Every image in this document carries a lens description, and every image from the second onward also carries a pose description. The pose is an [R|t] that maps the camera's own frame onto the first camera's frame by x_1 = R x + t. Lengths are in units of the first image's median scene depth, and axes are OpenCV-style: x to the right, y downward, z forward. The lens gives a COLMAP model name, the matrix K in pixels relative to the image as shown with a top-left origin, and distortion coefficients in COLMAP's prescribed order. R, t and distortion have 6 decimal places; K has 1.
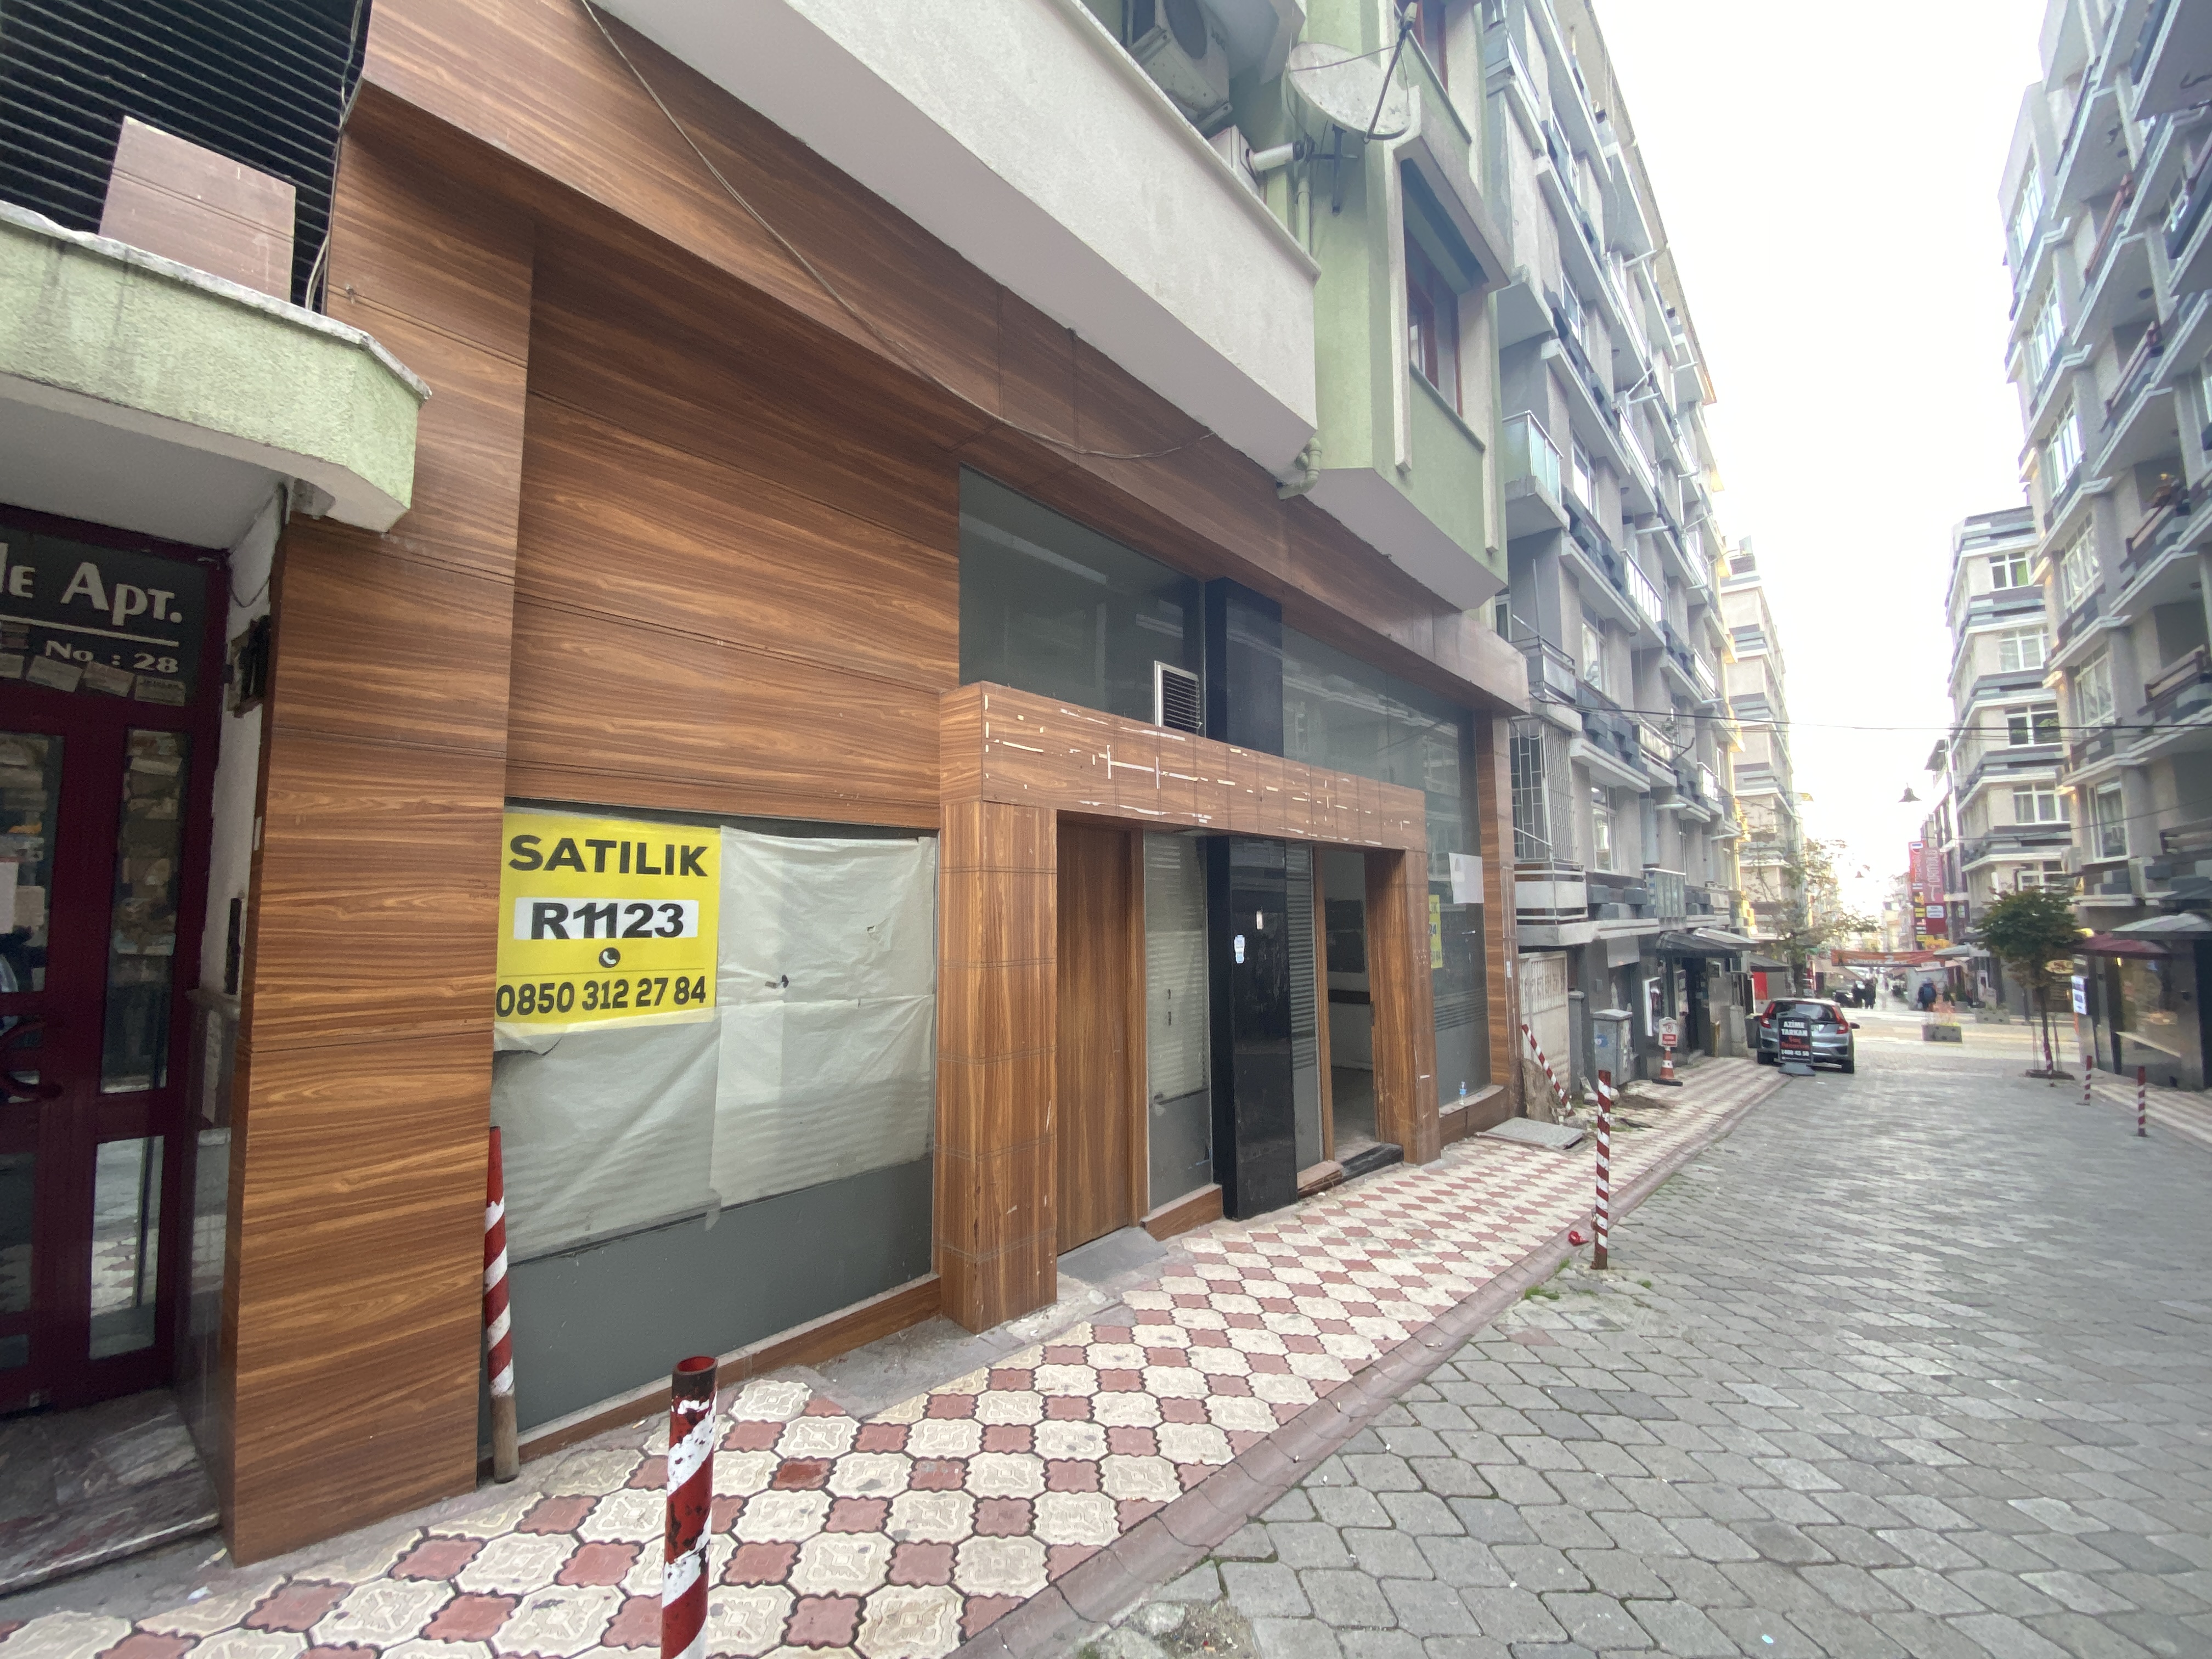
lens RADIAL K [[878.9, 0, 1098.4], [0, 878.9, 840.4], [0, 0, 1]] dist [0.001567, -0.010354]
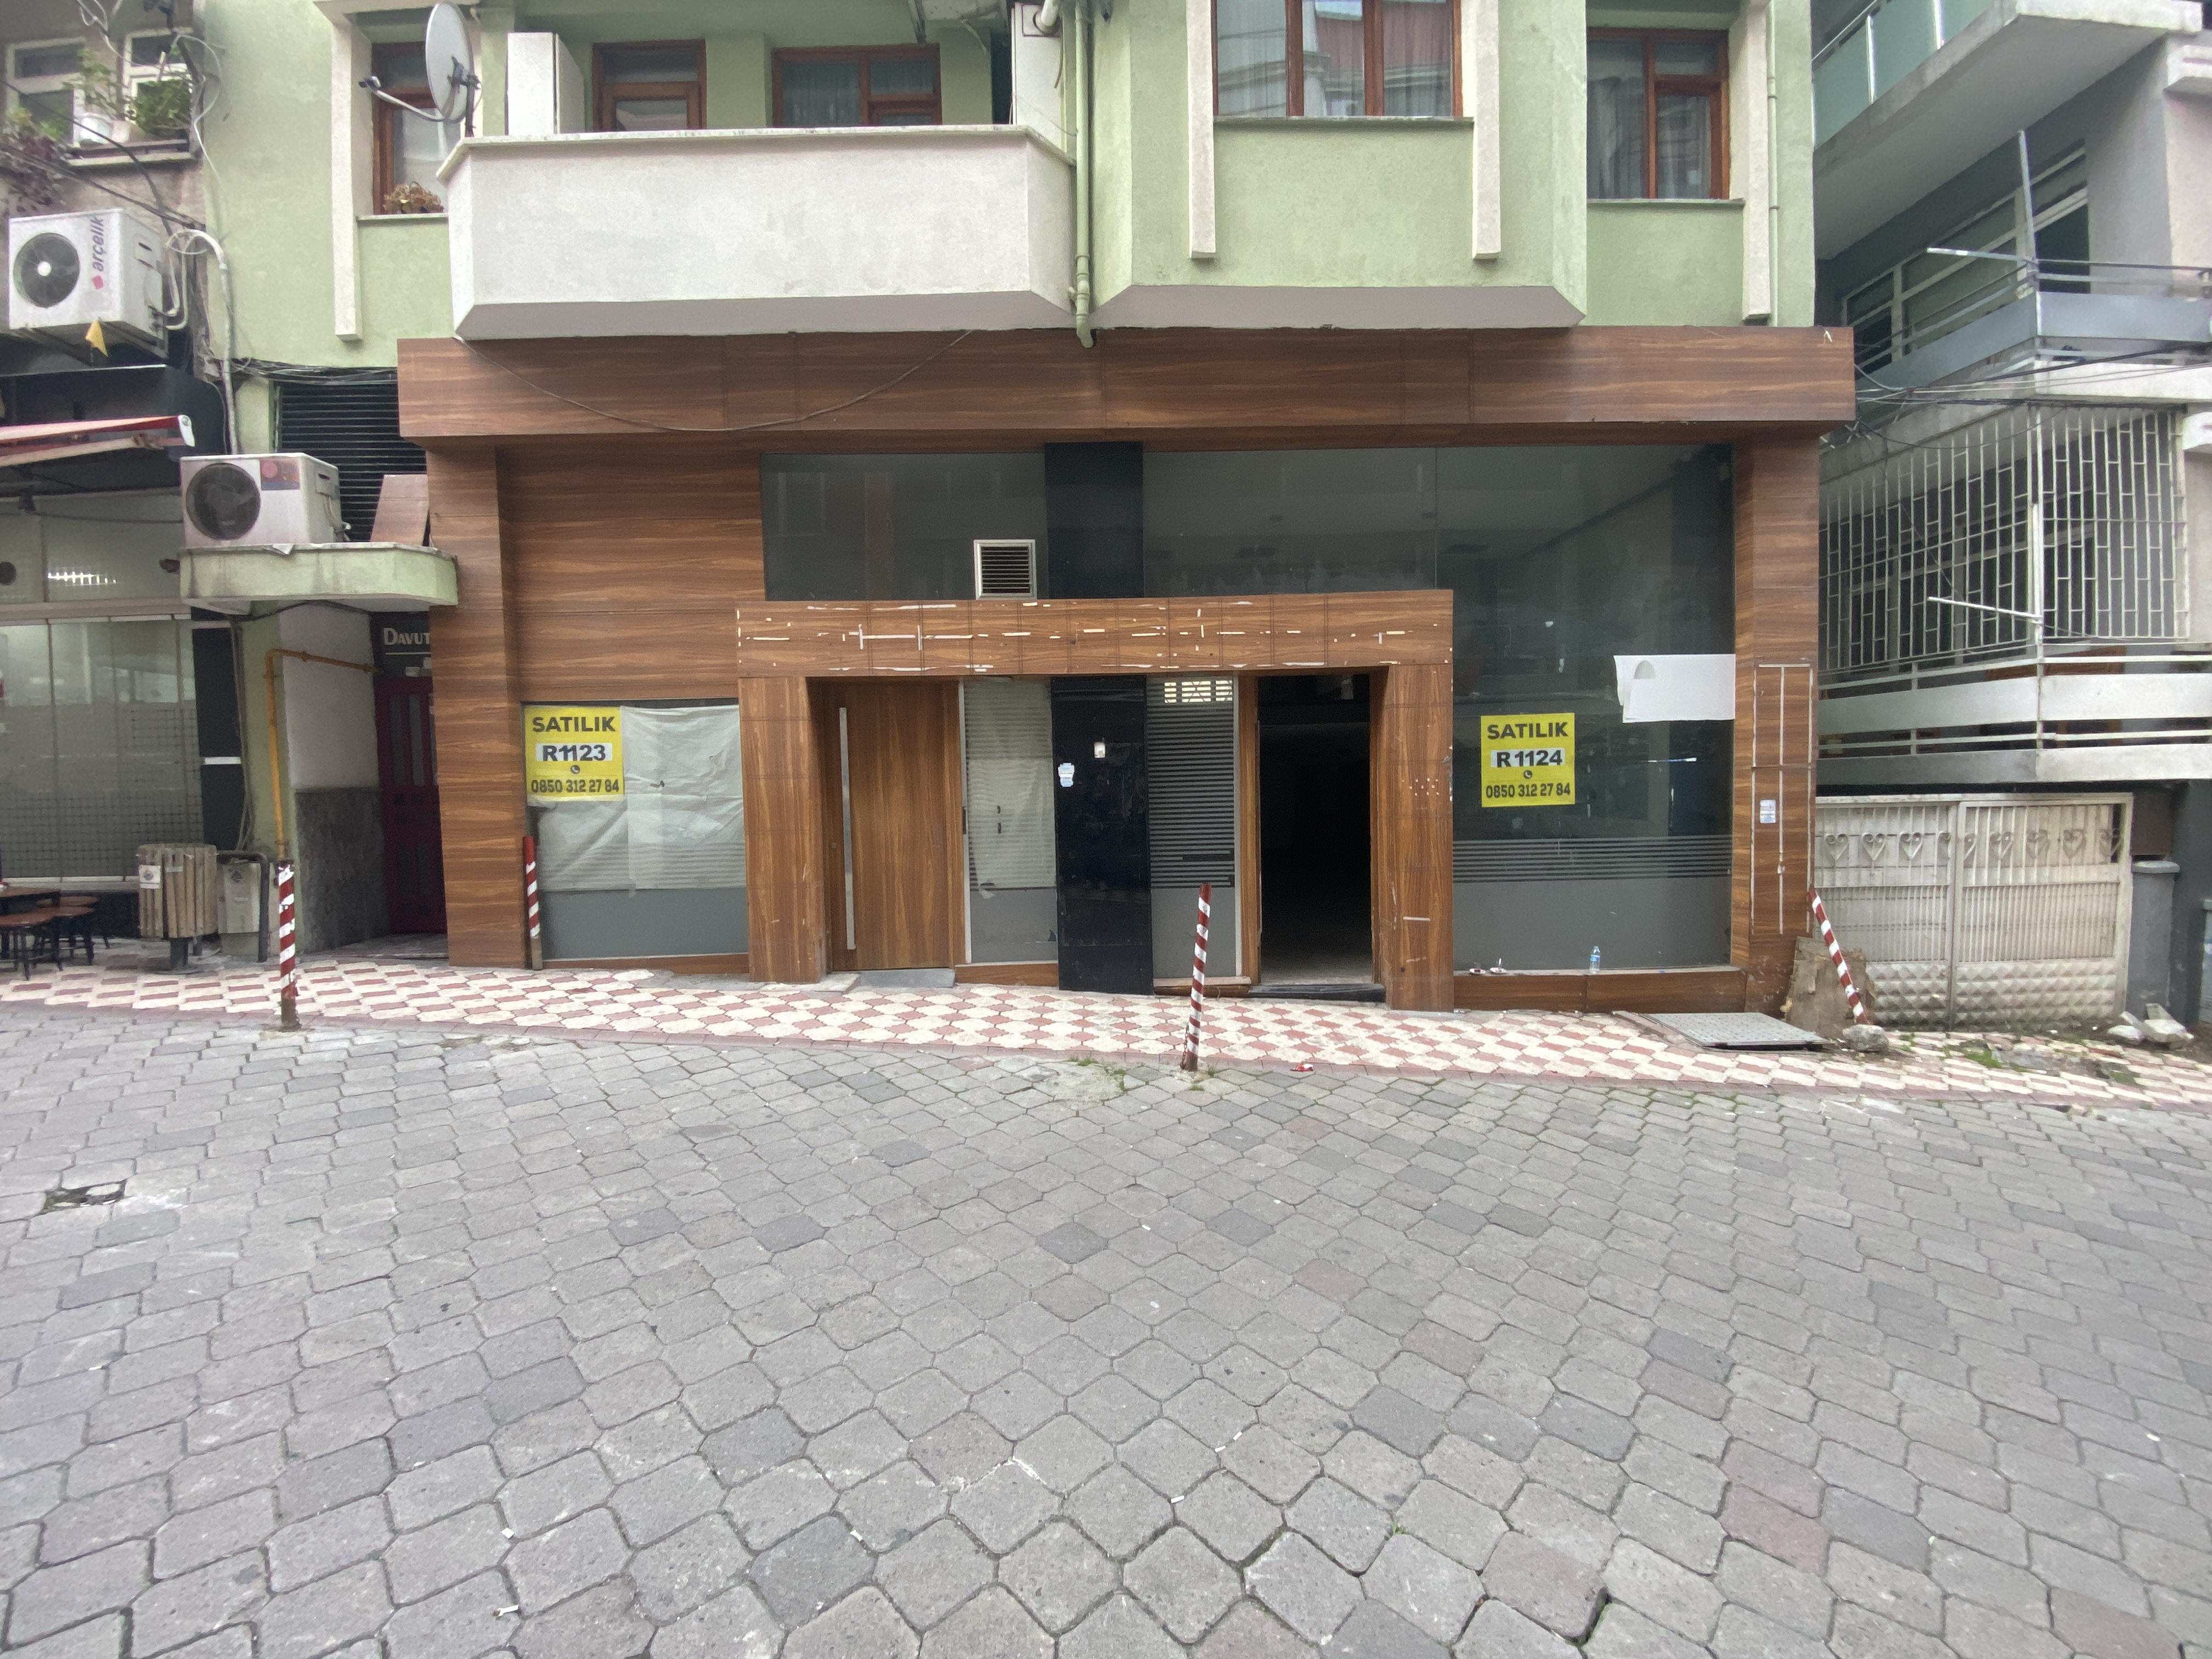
lens RADIAL K [[889.6, 0, 1103.5], [0, 889.6, 835.5], [0, 0, 1]] dist [0.029290, -0.024817]
pose [[0.682286, 0.031026, -0.730427, 0.808986], [0.075635, 0.990742, 0.112733, 0.057320], [0.727163, -0.132162, 0.673623, 0.165568]]
